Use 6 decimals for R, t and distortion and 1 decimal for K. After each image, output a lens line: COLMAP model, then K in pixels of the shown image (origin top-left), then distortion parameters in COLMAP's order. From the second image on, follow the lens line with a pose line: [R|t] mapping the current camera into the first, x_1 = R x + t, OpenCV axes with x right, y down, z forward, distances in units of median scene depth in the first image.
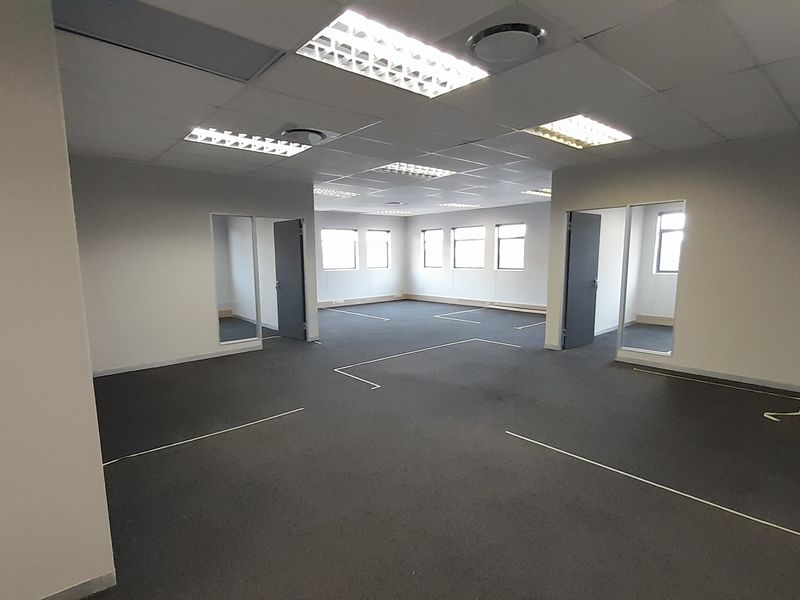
lens RADIAL K [[419.4, 0, 401.0], [0, 419.4, 313.0], [0, 0, 1]] dist [0.014186, -0.012176]
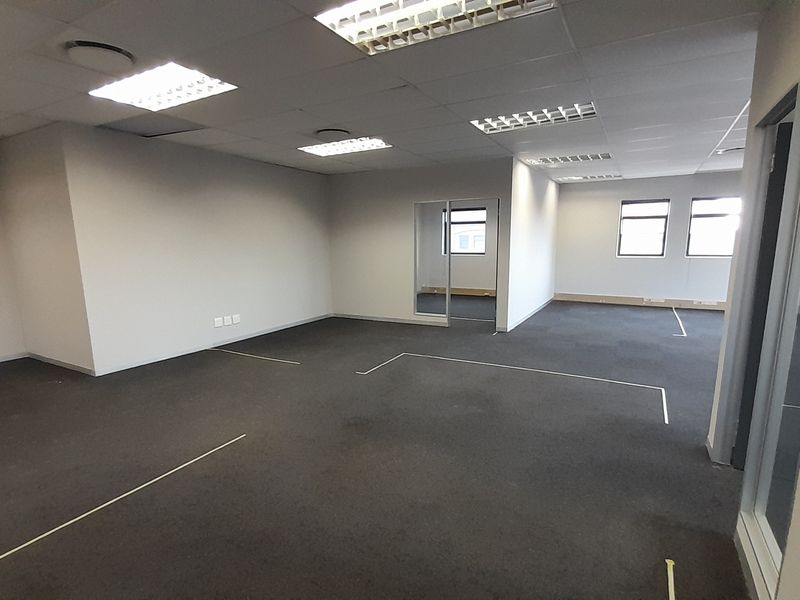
lens RADIAL K [[419.4, 0, 399.9], [0, 419.4, 311.5], [0, 0, 1]] dist [0.014186, -0.012176]
pose [[0.327949, 0.163457, -0.930447, 0.738440], [-0.122024, 0.983996, 0.129855, -0.090550], [0.936781, 0.070951, 0.342647, 0.621015]]
